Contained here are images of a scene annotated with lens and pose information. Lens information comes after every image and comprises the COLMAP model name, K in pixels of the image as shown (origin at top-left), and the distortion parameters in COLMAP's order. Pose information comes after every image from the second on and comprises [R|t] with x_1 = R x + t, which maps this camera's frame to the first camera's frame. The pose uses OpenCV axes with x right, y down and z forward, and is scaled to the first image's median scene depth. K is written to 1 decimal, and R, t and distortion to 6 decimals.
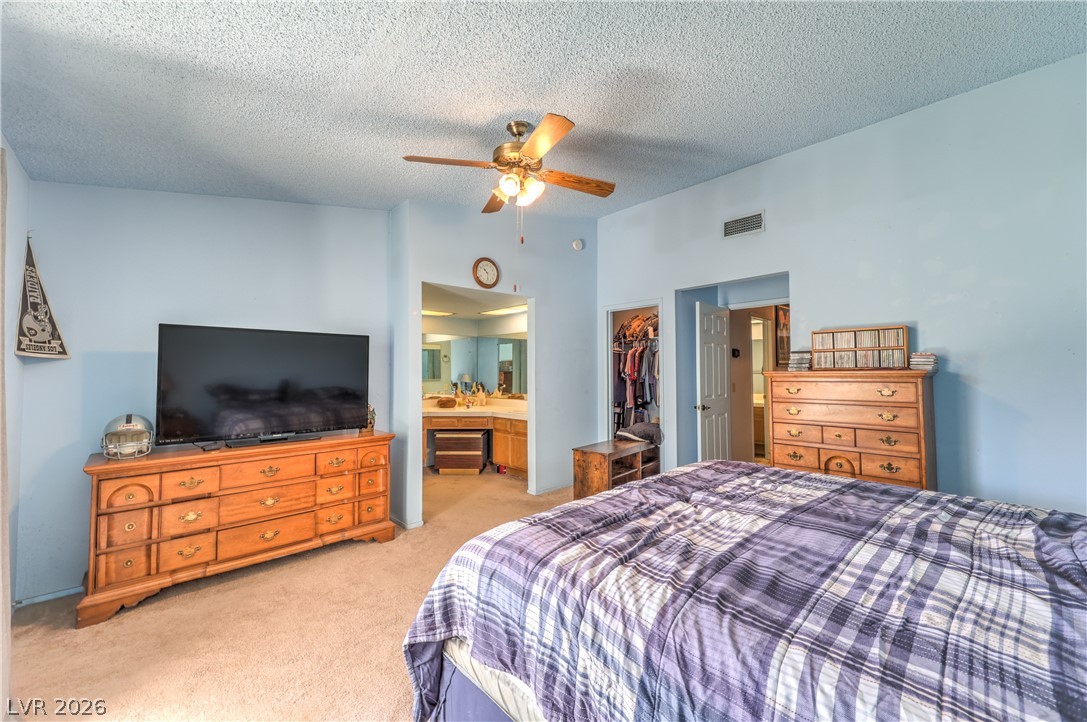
lens RADIAL K [[438.8, 0, 542.3], [0, 438.8, 345.6], [0, 0, 1]] dist [-0.000299, 0.000055]
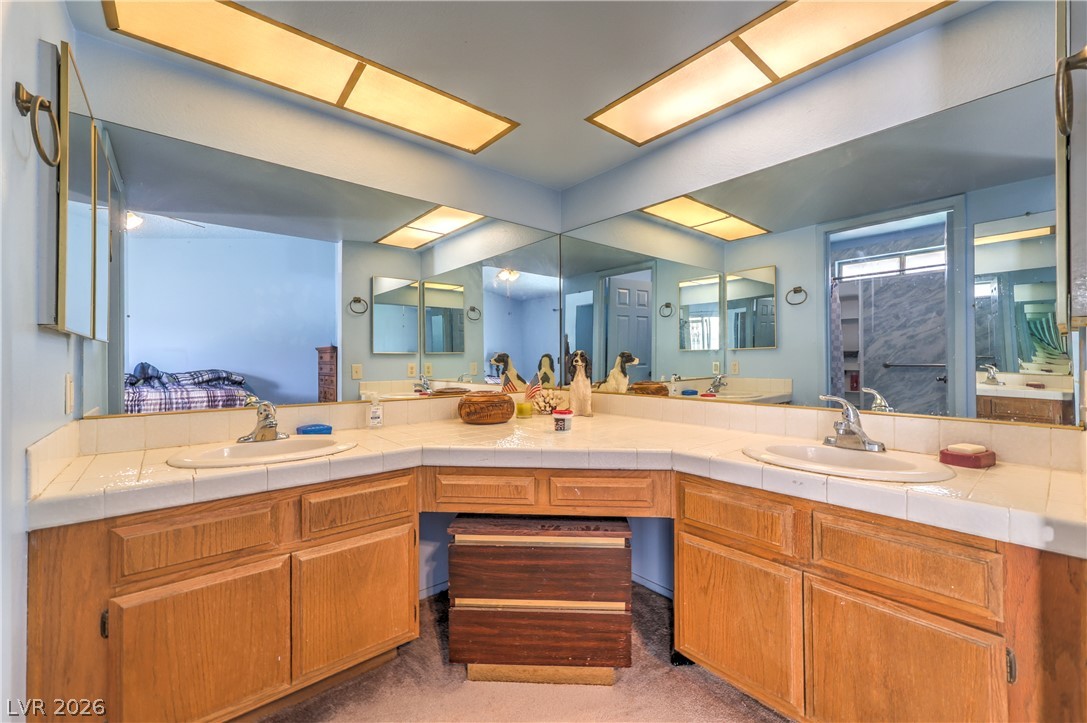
lens RADIAL K [[438.8, 0, 542.3], [0, 438.8, 346.1], [0, 0, 1]] dist [-0.000299, 0.000055]
pose [[0.999000, 0.000921, -0.044695, -0.155068], [0.000146, 0.999715, 0.023857, 0.072963], [0.044705, -0.023839, 0.998716, 0.650823]]
